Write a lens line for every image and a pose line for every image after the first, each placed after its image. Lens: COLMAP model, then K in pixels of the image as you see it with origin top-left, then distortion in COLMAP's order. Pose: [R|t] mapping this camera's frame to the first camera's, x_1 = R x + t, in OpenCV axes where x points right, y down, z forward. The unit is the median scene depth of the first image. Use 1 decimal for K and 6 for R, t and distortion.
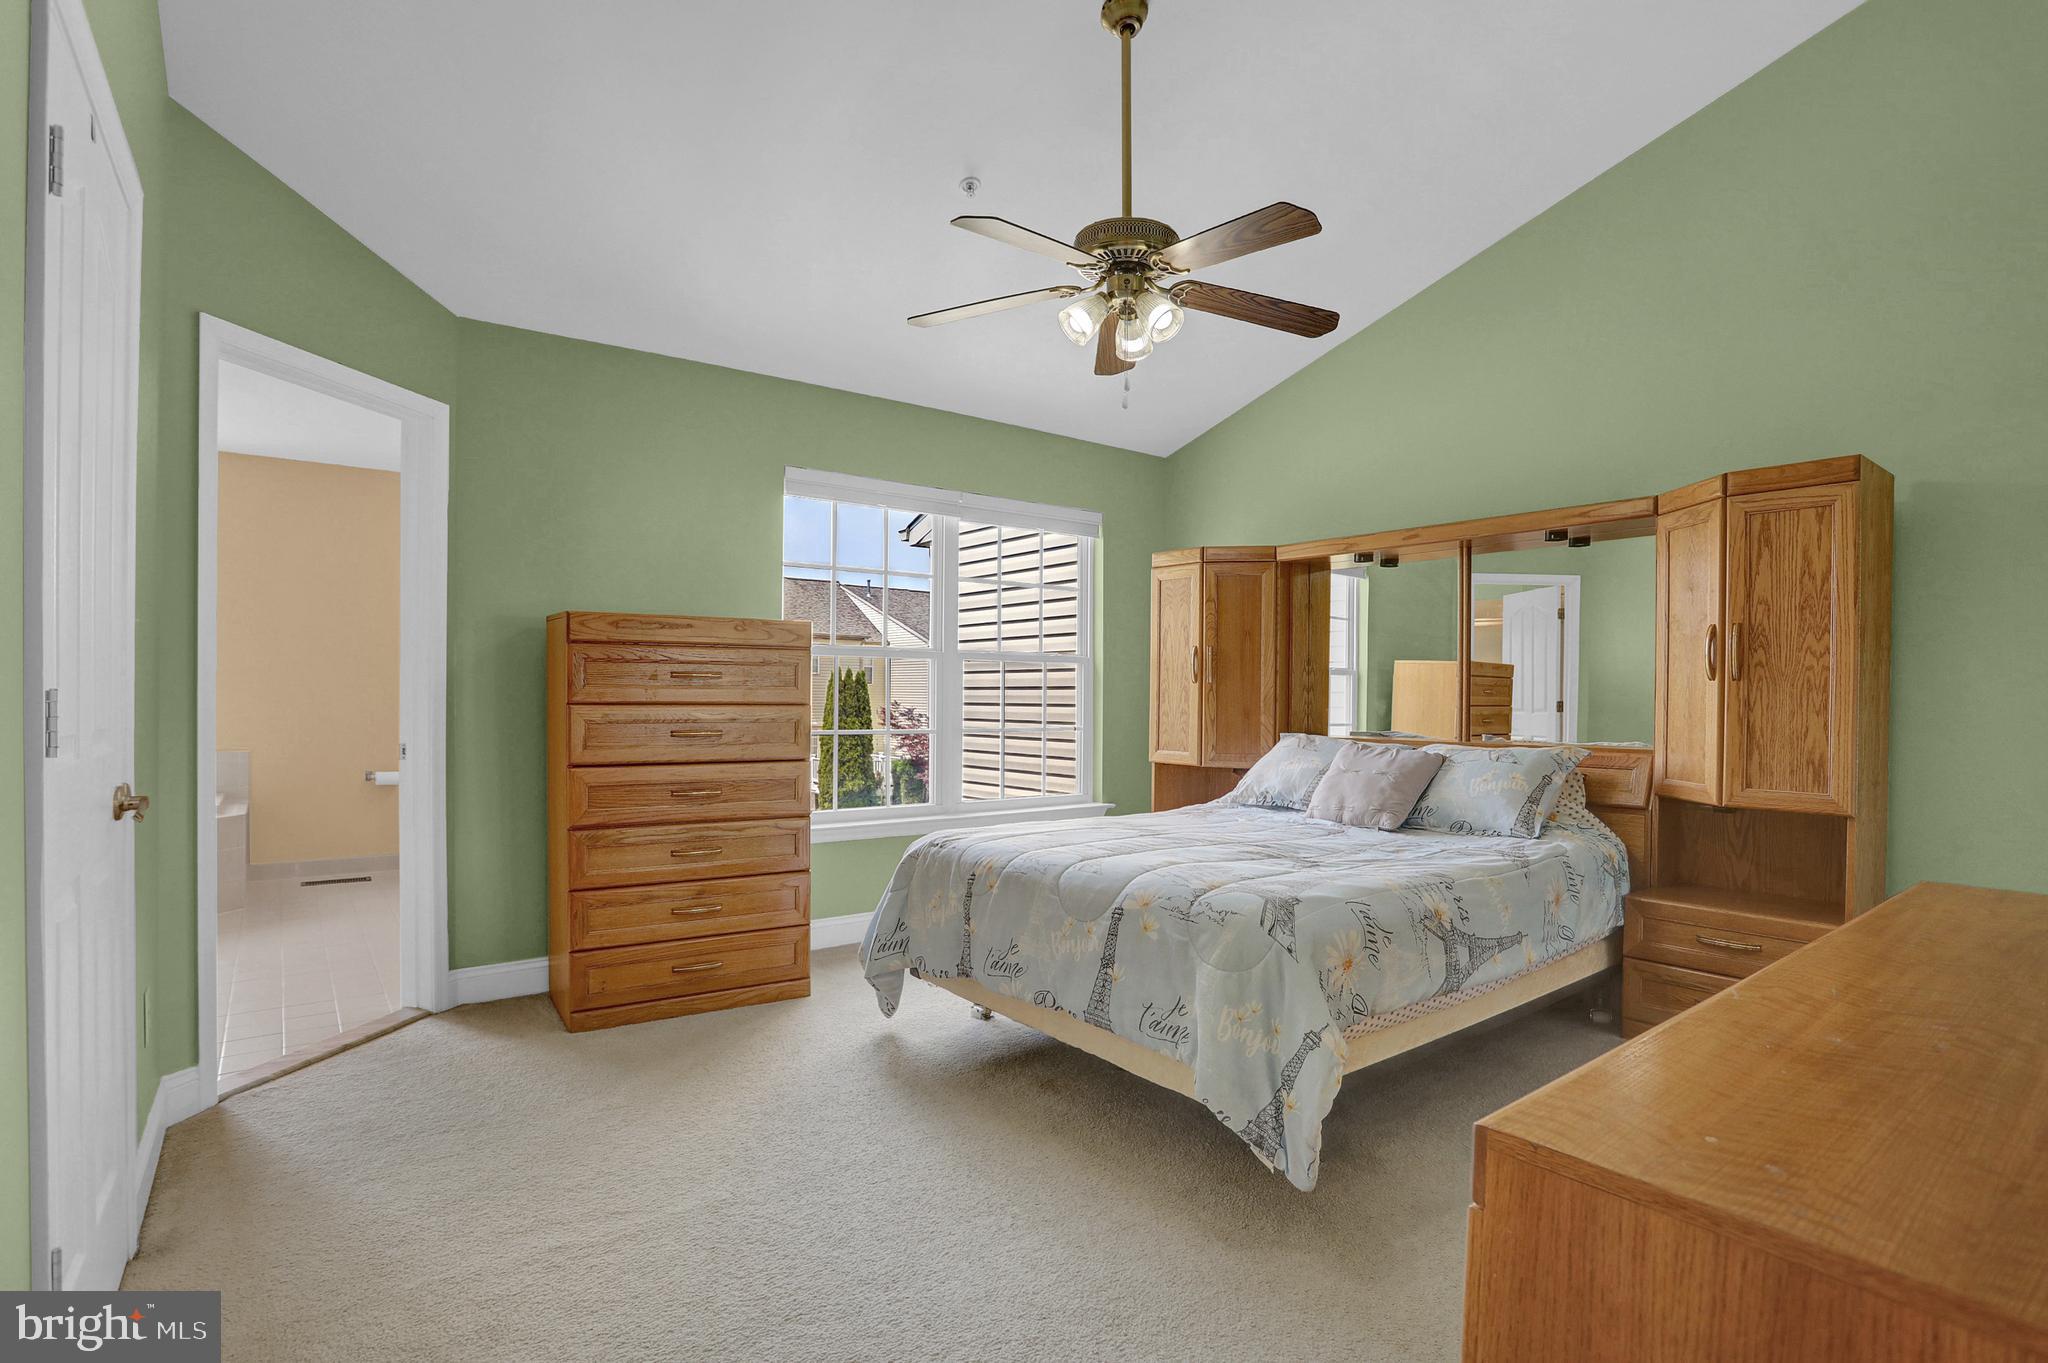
lens RADIAL K [[988.9, 0, 1023.7], [0, 988.9, 689.2], [0, 0, 1]] dist [-0.042962, 0.009850]
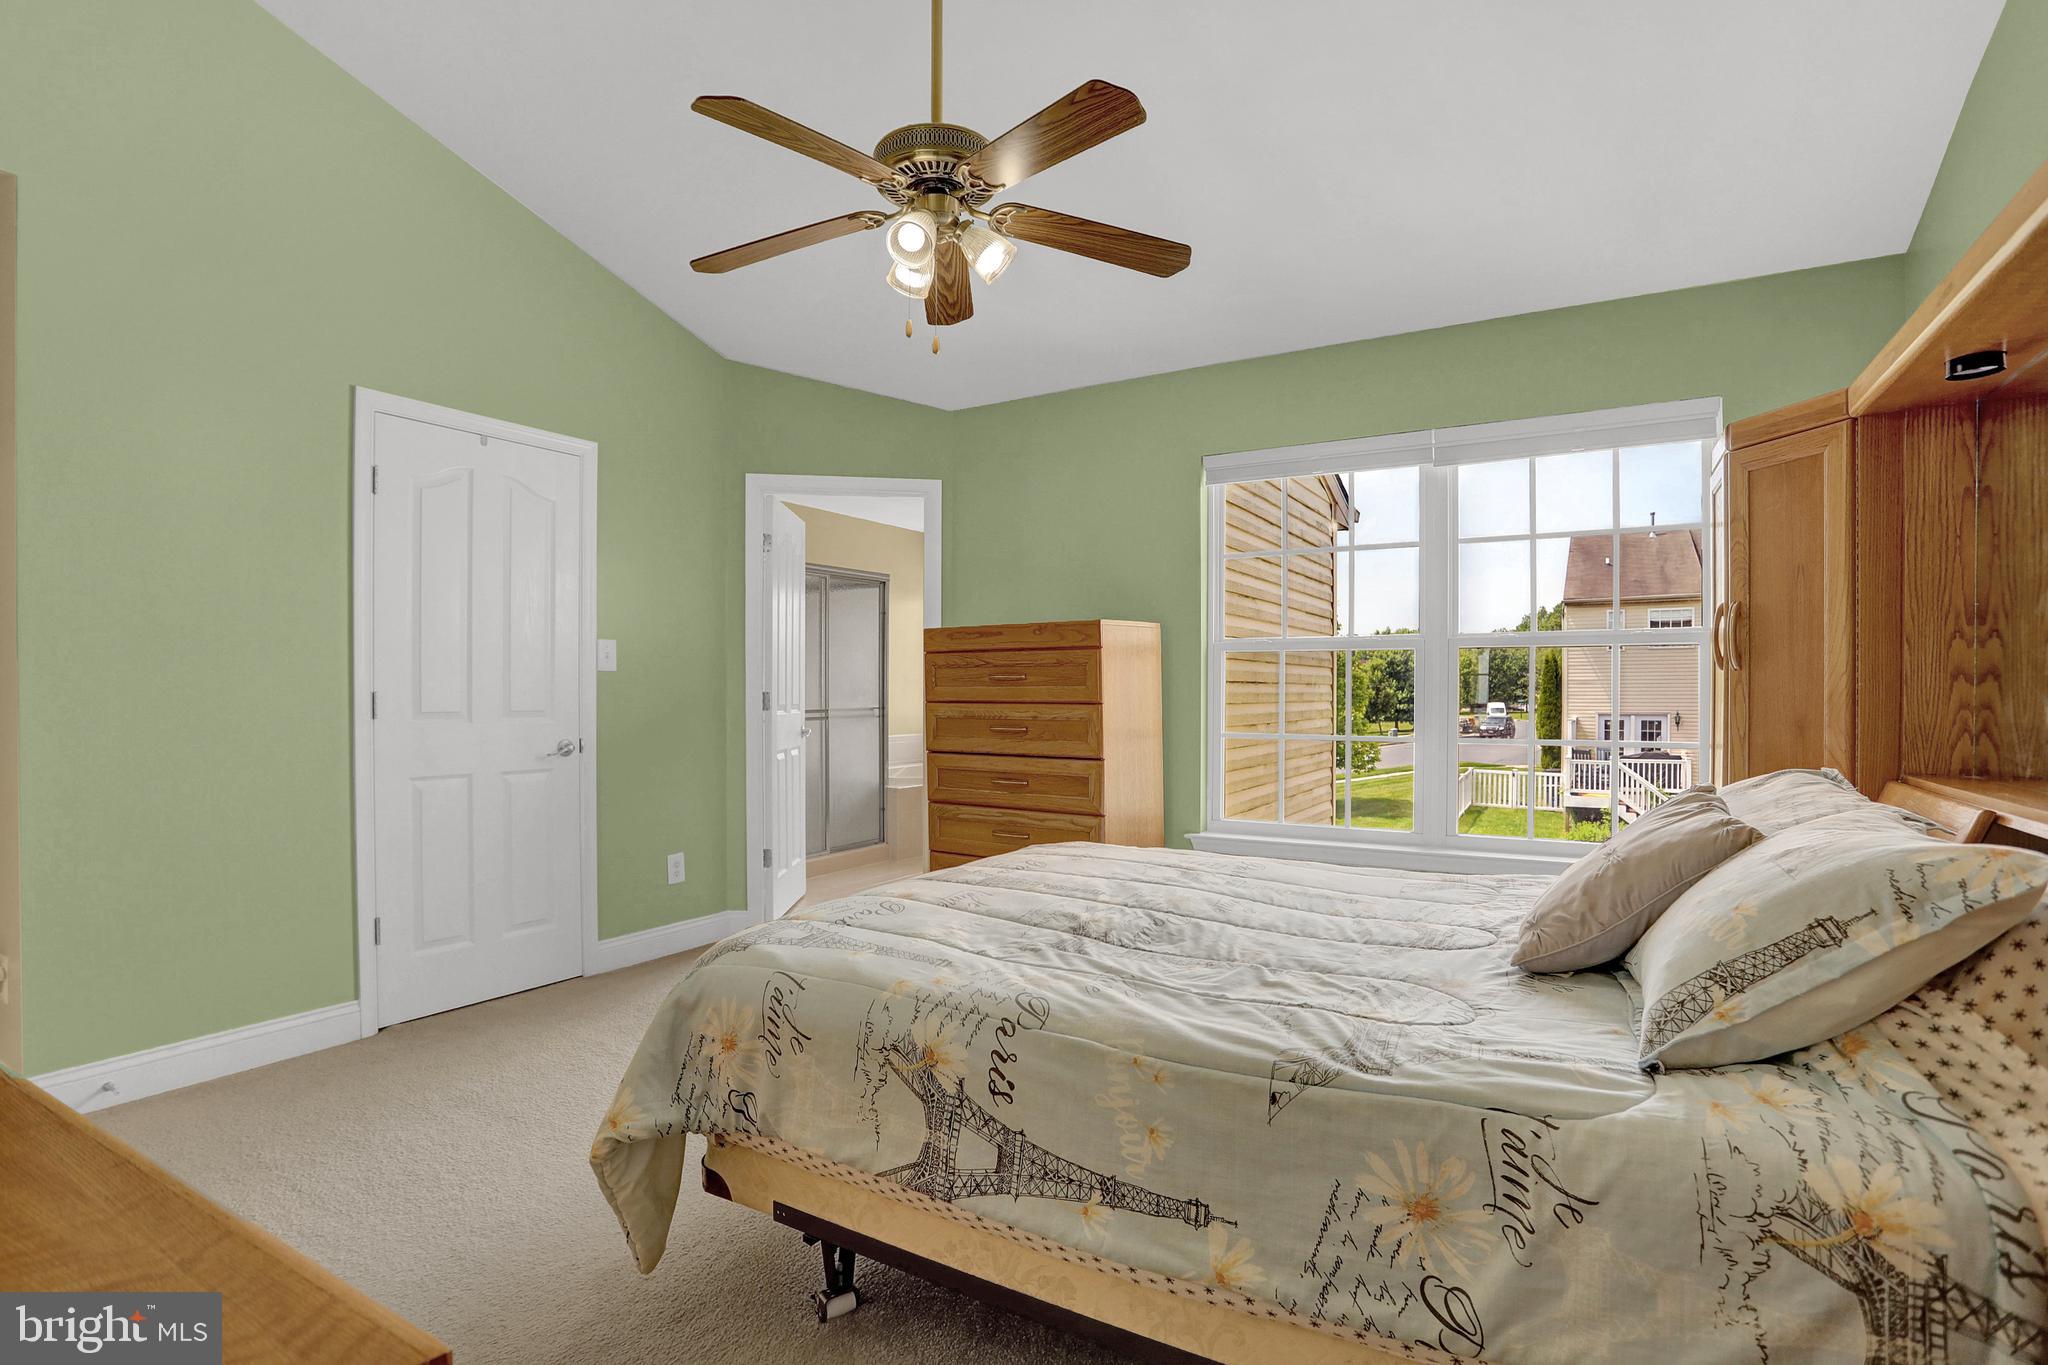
lens RADIAL K [[988.9, 0, 1023.5], [0, 988.9, 696.7], [0, 0, 1]] dist [-0.042962, 0.009850]
pose [[0.381588, -0.000120, -0.924333, 0.846582], [-0.000289, 1.000000, -0.000249, 0.010094], [0.924332, 0.000362, 0.381588, 0.701880]]
